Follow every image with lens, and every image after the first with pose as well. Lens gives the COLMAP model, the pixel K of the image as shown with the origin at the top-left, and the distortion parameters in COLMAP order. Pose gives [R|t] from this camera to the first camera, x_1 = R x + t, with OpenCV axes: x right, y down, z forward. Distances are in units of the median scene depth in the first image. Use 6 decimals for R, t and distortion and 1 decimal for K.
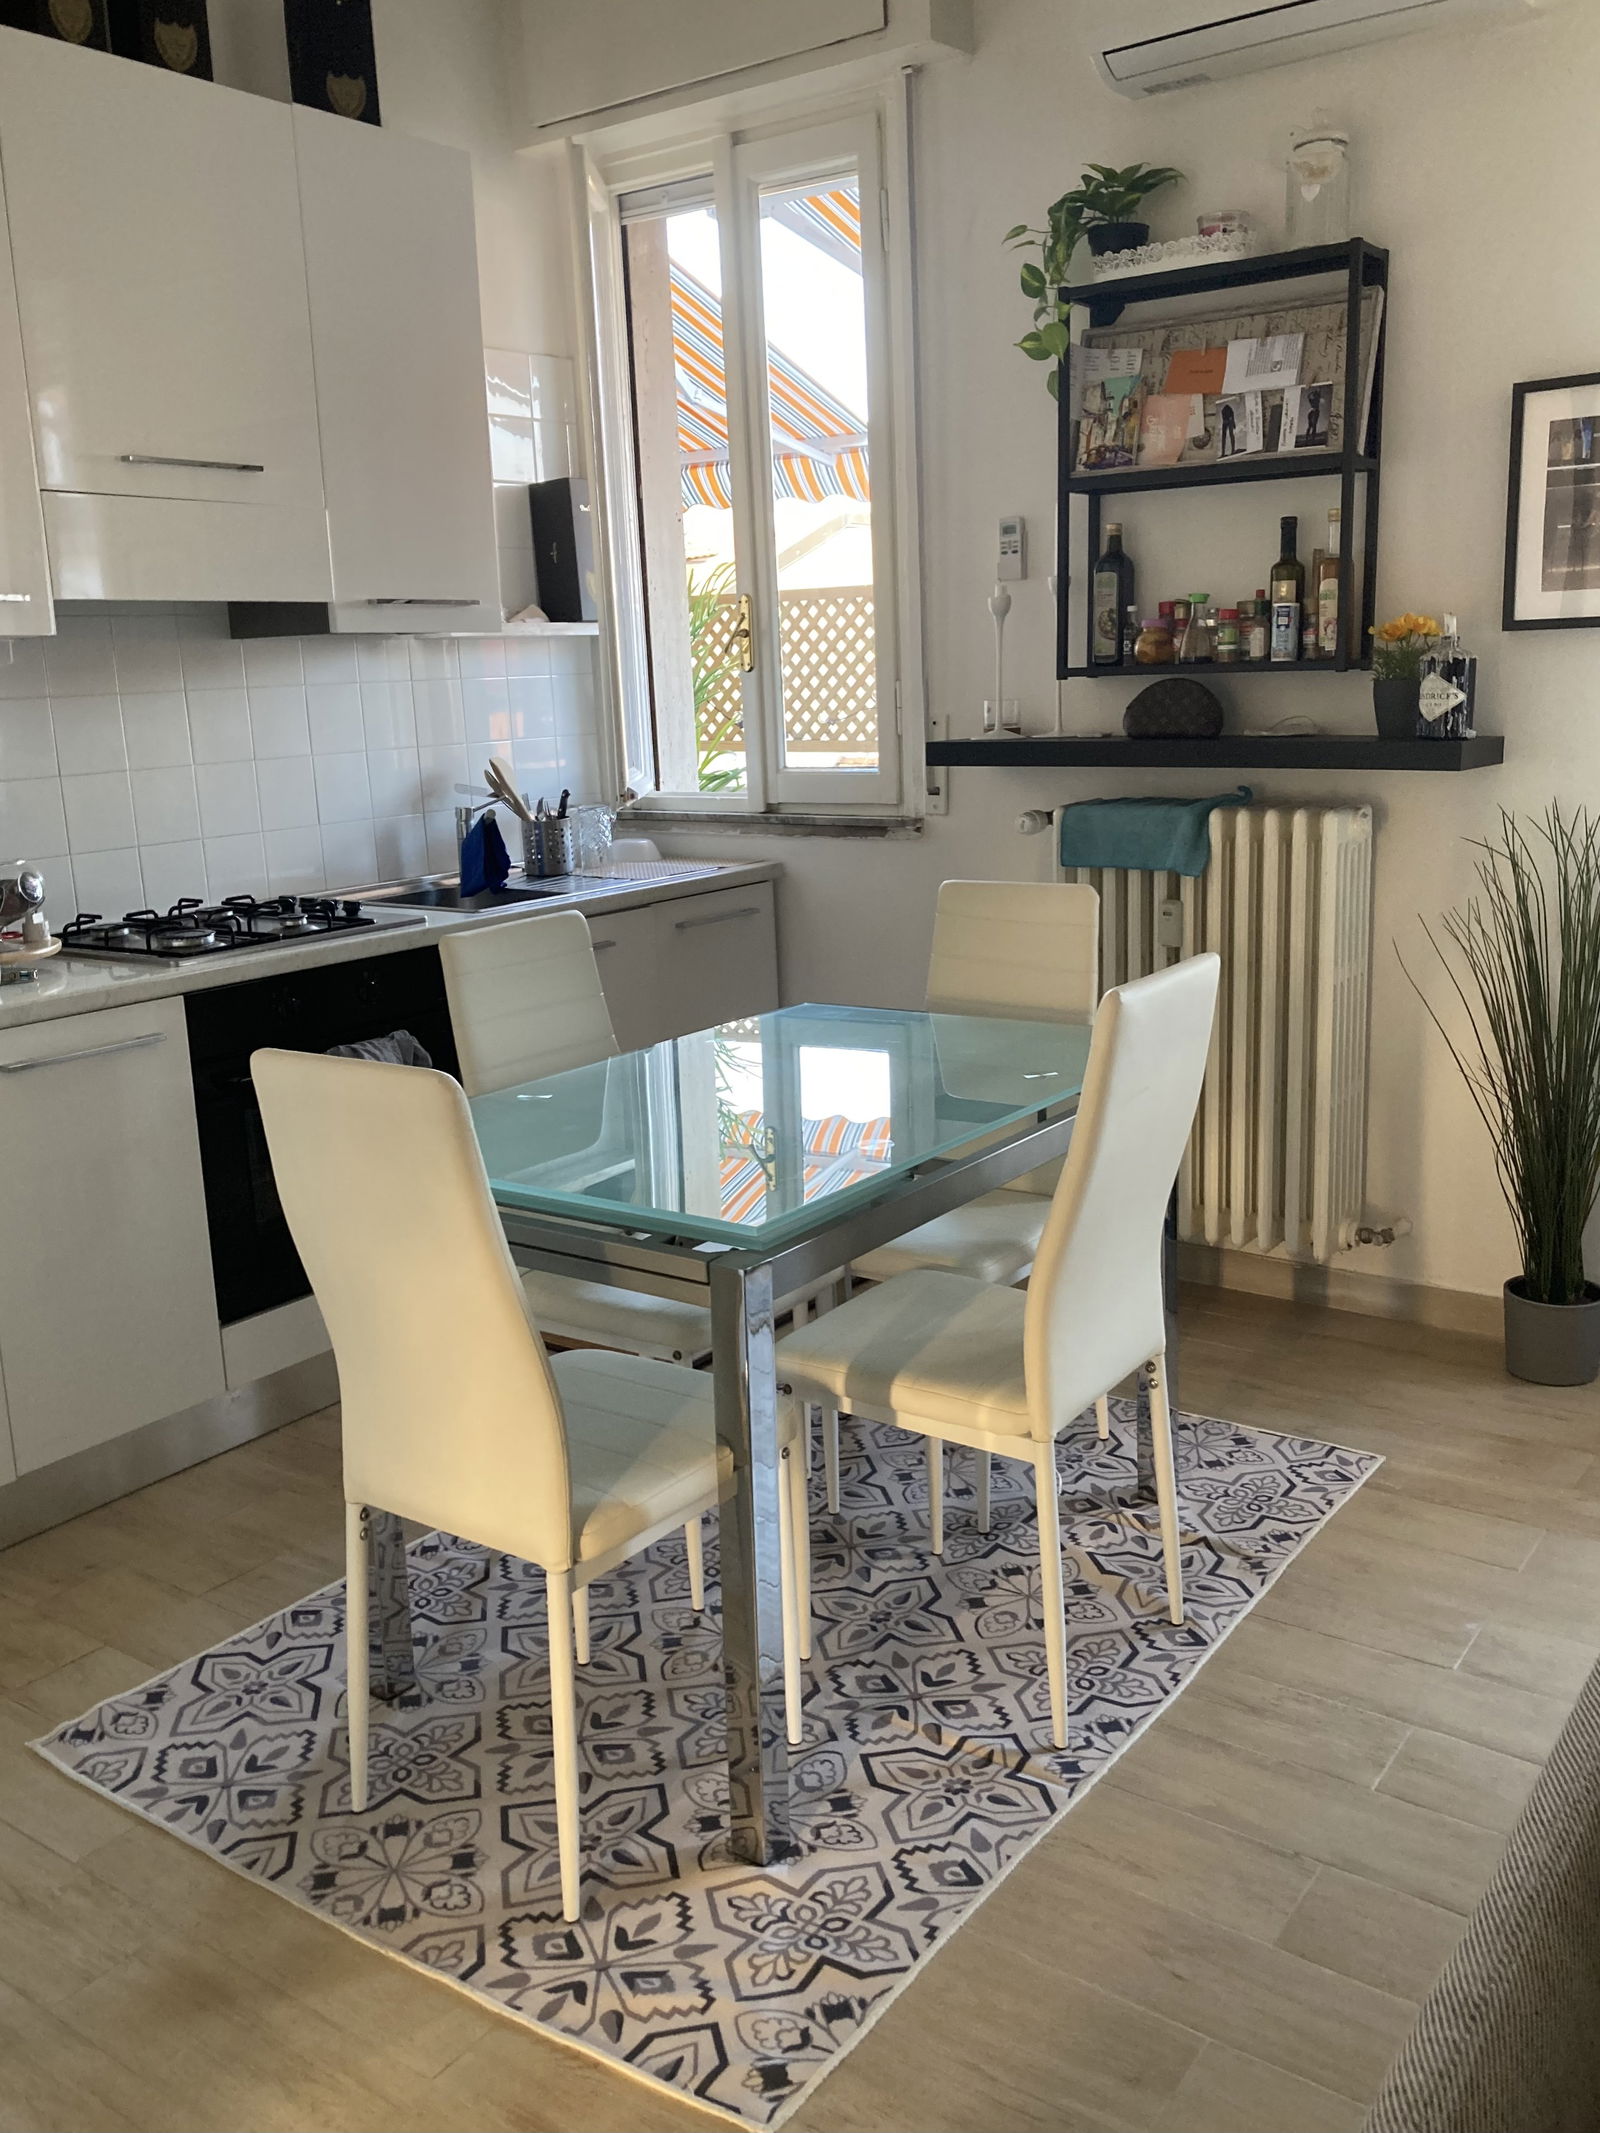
lens RADIAL K [[1788.6, 0, 800.0], [0, 1788.6, 1066.5], [0, 0, 1]] dist [-0.015439, -0.013619]
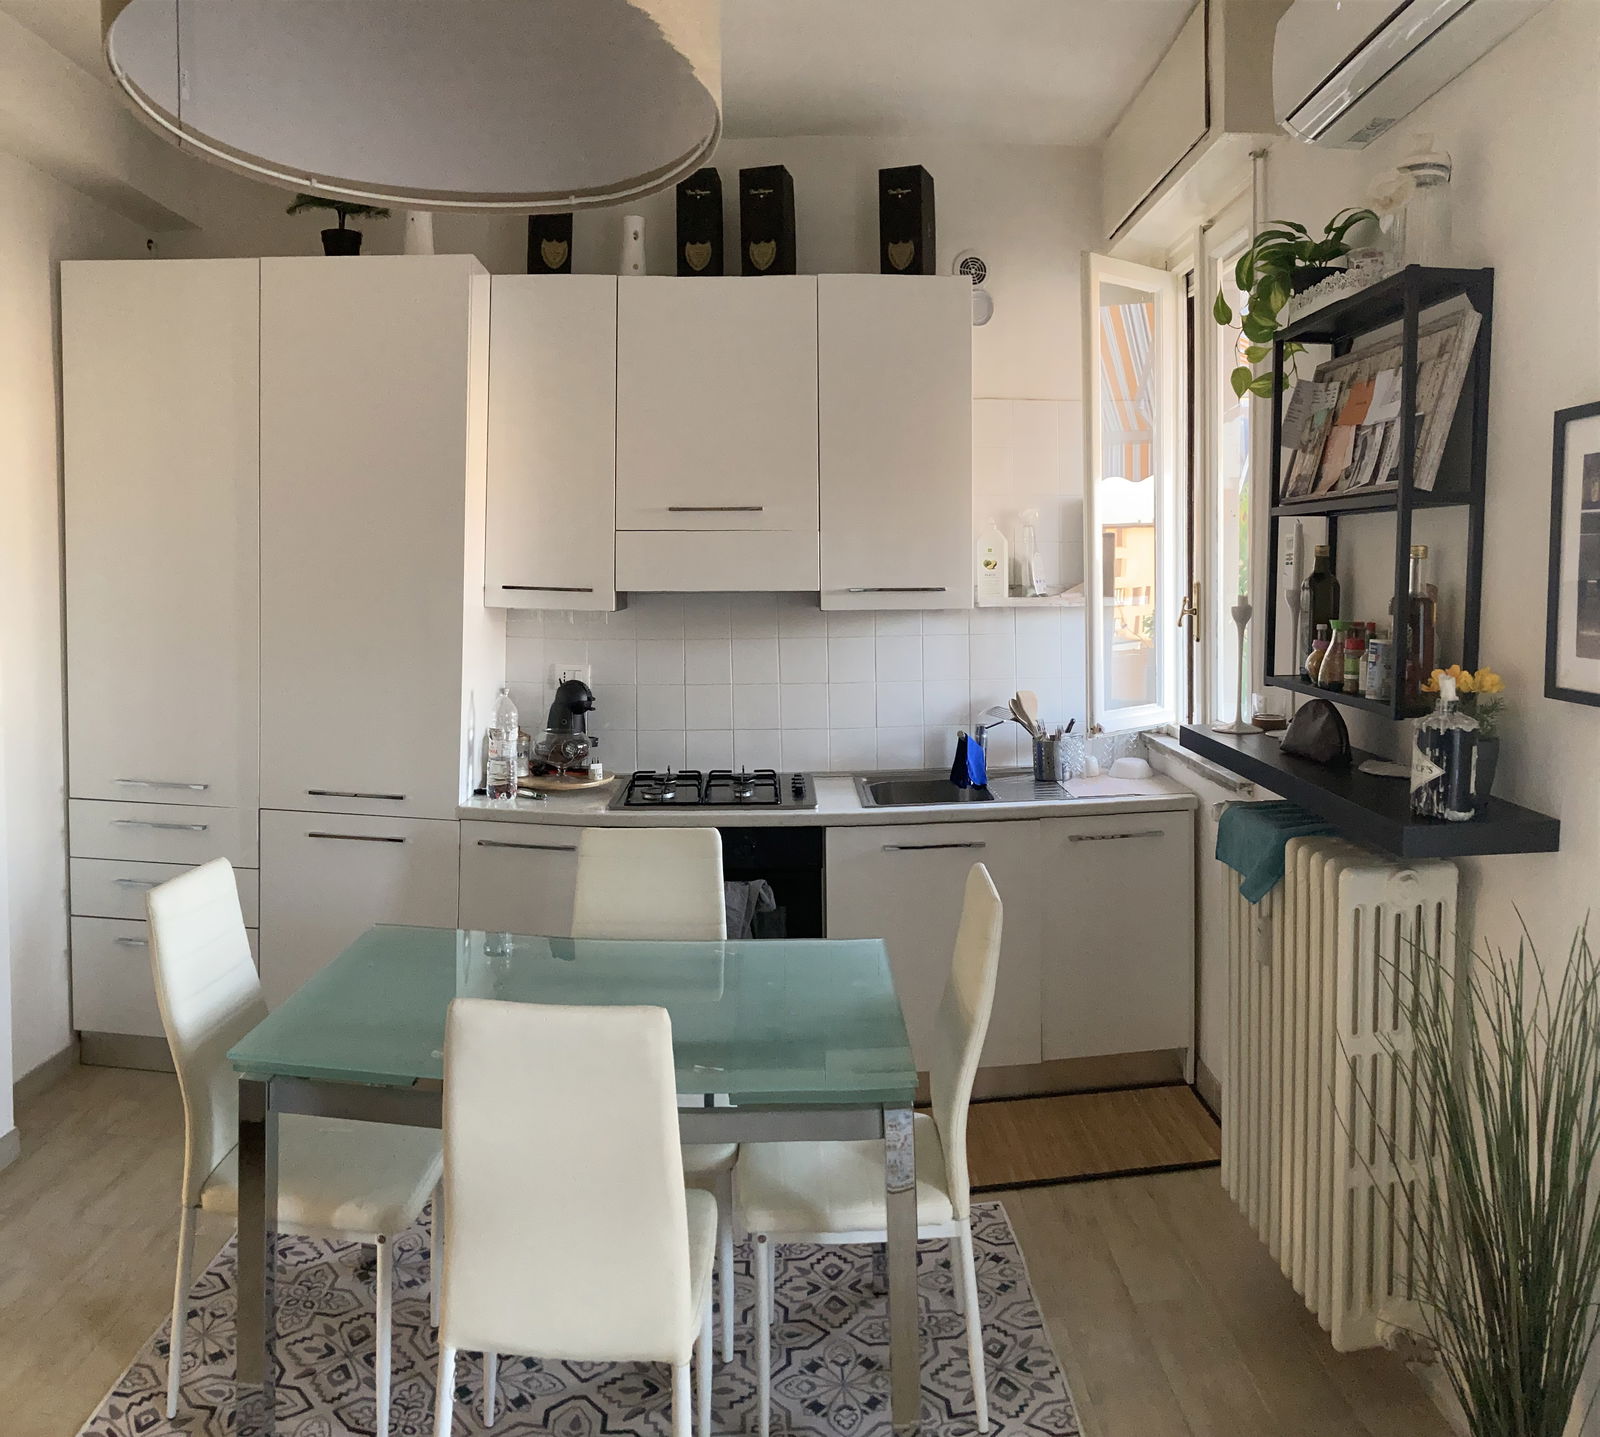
lens RADIAL K [[1273.1, 0, 802.2], [0, 1273.1, 657.3], [0, 0, 1]] dist [-0.005193, 0.000791]
pose [[0.600237, 0.082819, -0.795523, 0.616502], [-0.170906, 0.984933, -0.026415, -0.176701], [0.781349, 0.151815, 0.605348, 0.343893]]
